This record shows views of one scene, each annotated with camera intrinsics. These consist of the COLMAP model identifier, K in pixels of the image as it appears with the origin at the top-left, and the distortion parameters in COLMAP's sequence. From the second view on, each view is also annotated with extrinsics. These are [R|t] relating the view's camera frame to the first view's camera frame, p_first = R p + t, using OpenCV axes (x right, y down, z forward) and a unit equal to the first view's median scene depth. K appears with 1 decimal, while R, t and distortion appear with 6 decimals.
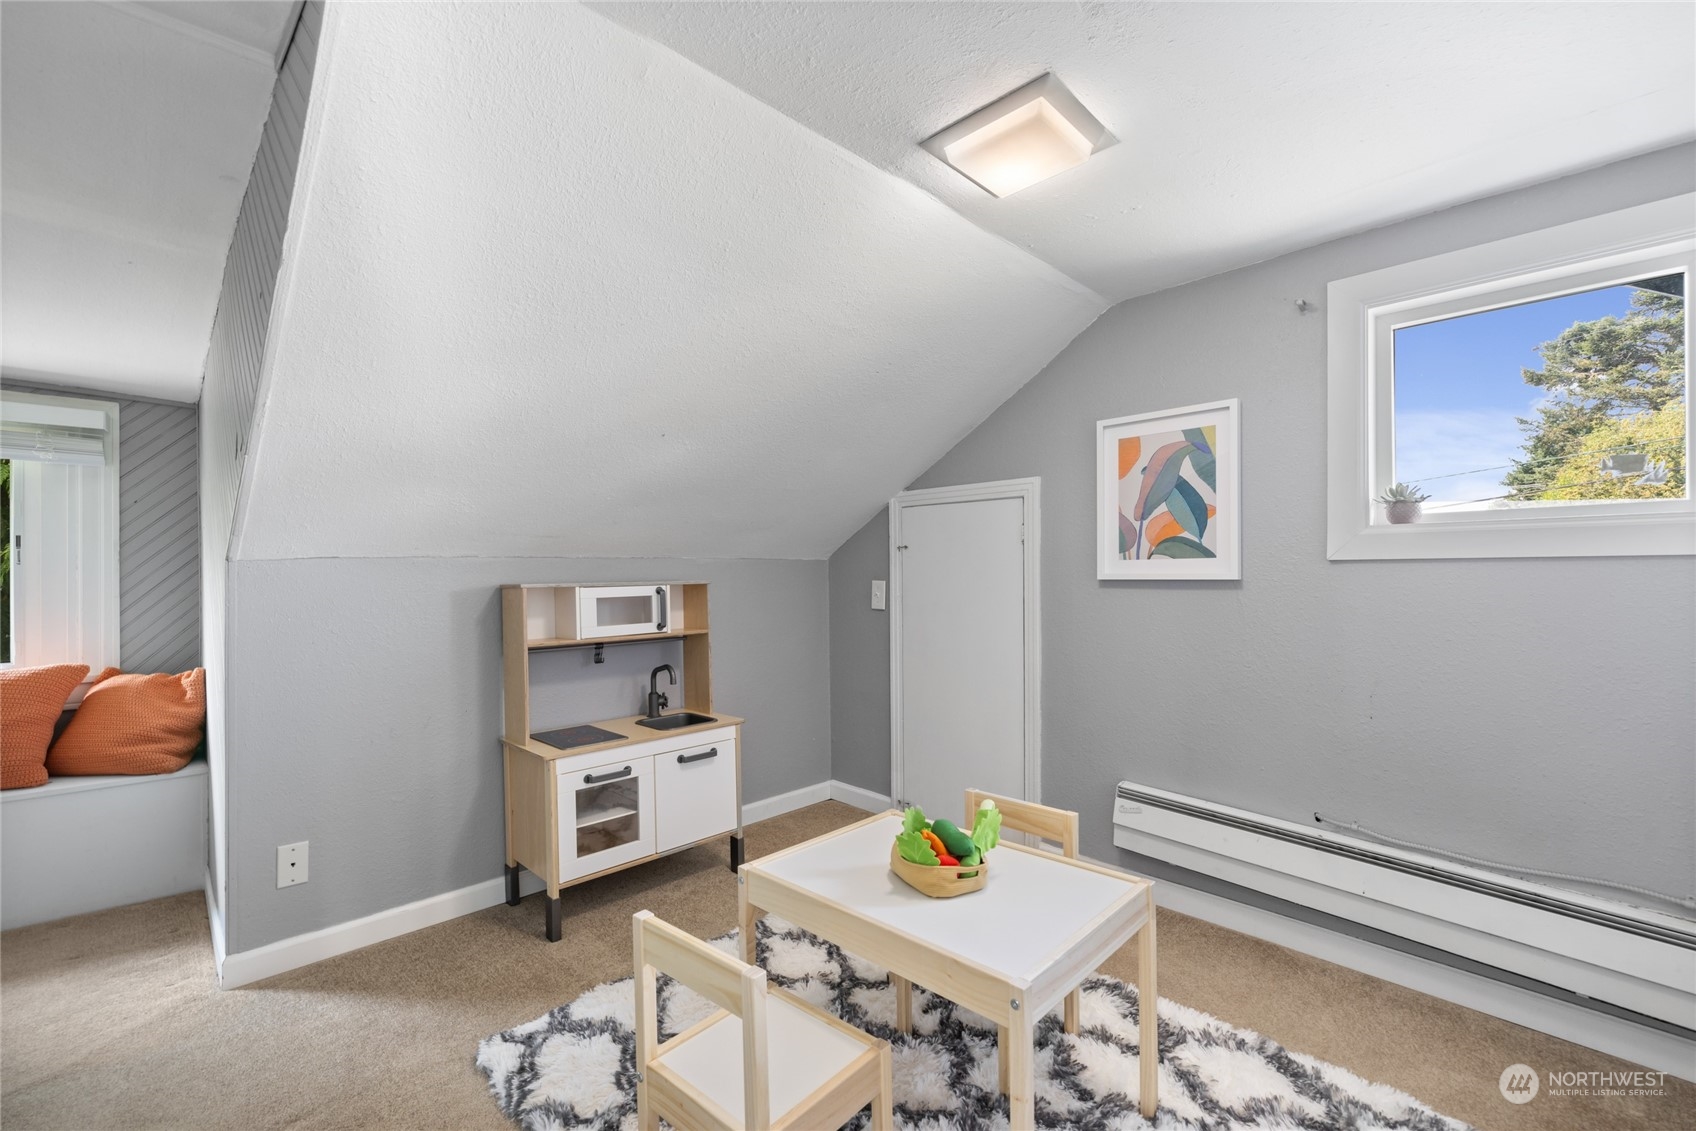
lens RADIAL K [[718.5, 0, 826.1], [0, 718.5, 561.7], [0, 0, 1]] dist [0.000137, 0.000323]
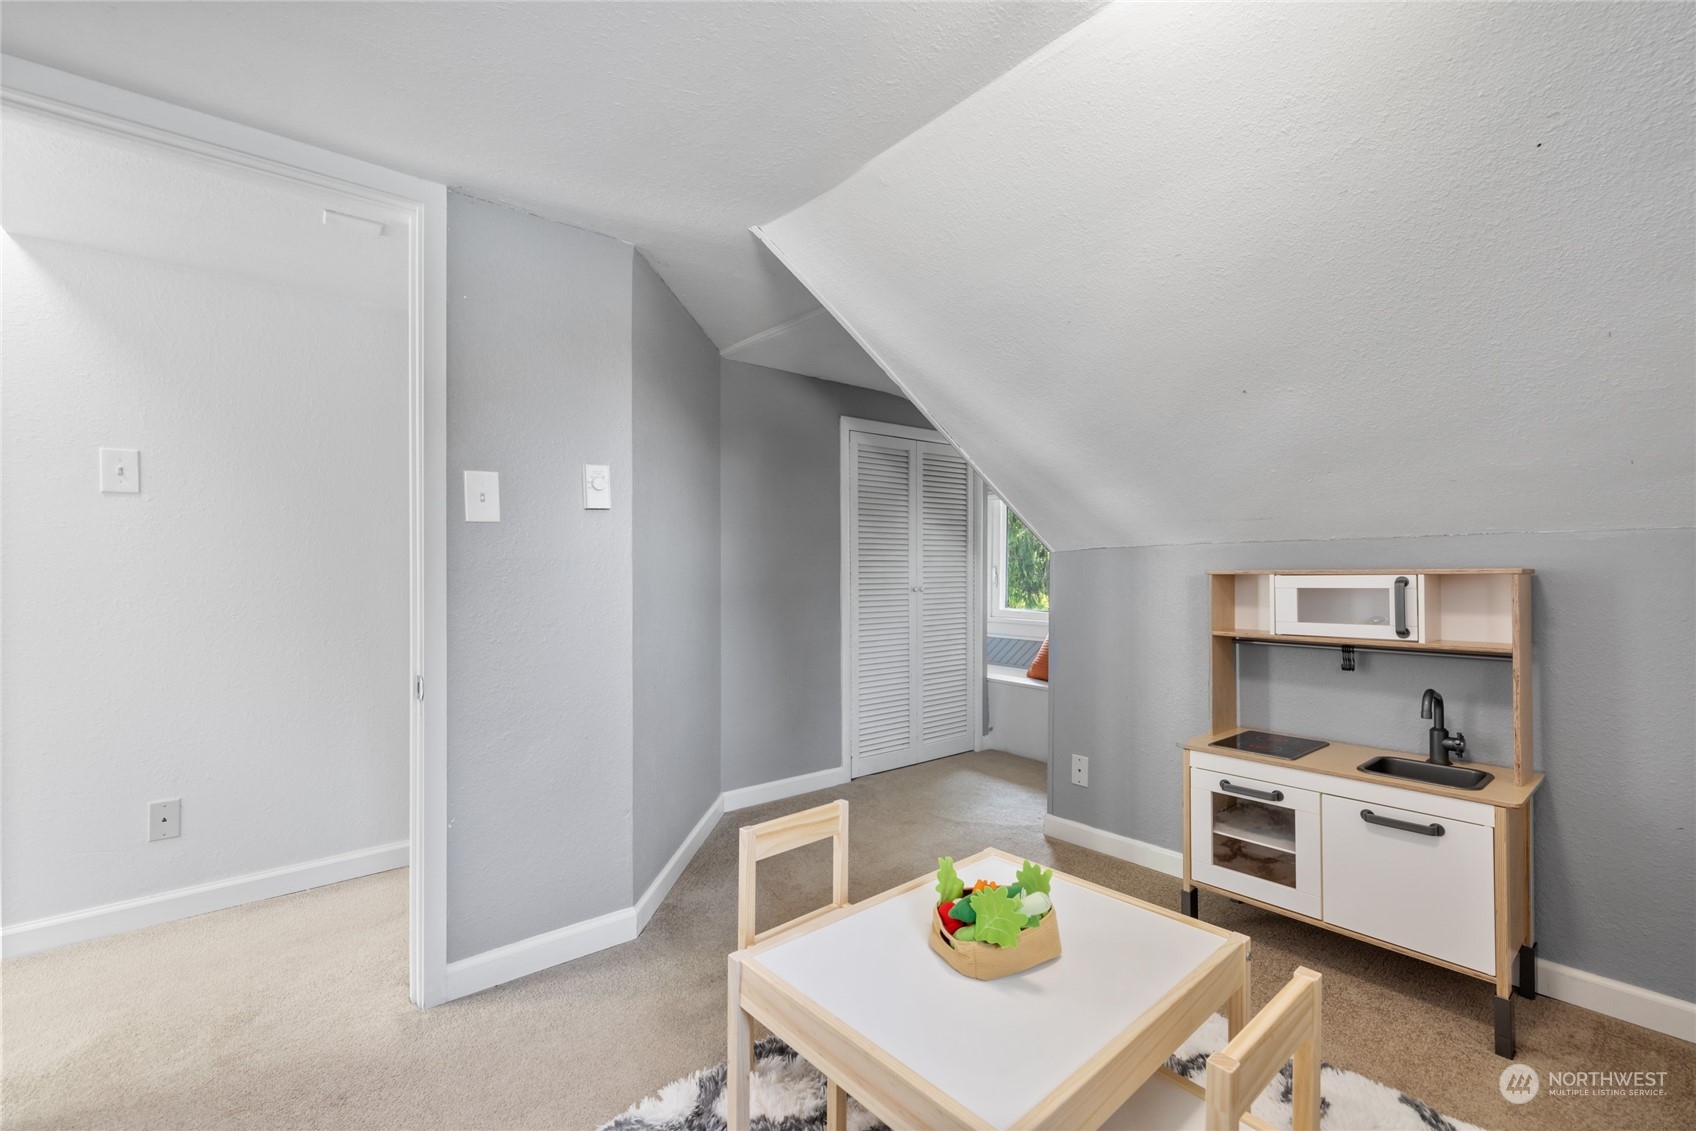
lens RADIAL K [[718.5, 0, 826.1], [0, 718.5, 561.7], [0, 0, 1]] dist [0.000137, 0.000323]
pose [[-0.087240, -0.002406, -0.996184, 0.587054], [0.024116, 0.999699, -0.004527, 0.010591], [0.995895, -0.024419, -0.087155, 0.549127]]
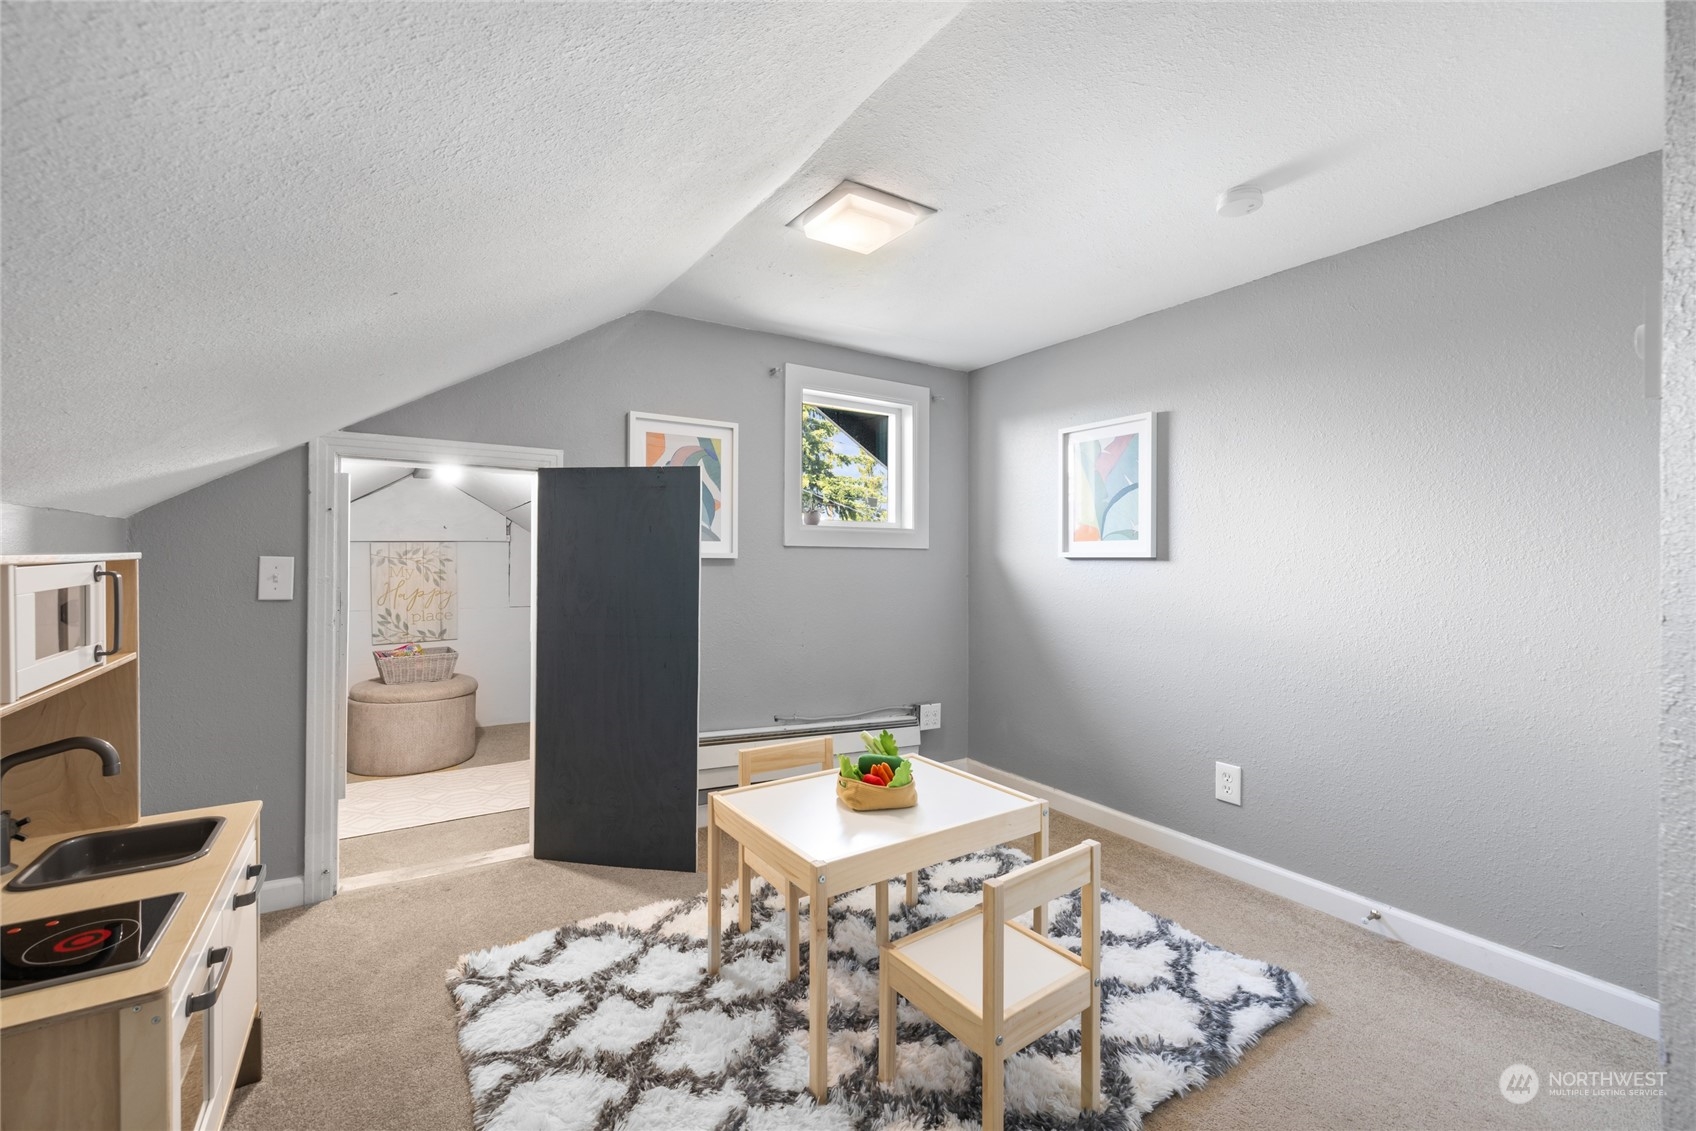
lens RADIAL K [[691.8, 0, 848.0], [0, 691.8, 565.5], [0, 0, 1]] dist [-0.000678, 0.000025]
pose [[0.208129, 0.000634, 0.978101, -0.638011], [-0.028212, 0.999588, 0.005355, 0.024018], [-0.977695, -0.028708, 0.208061, 0.520471]]
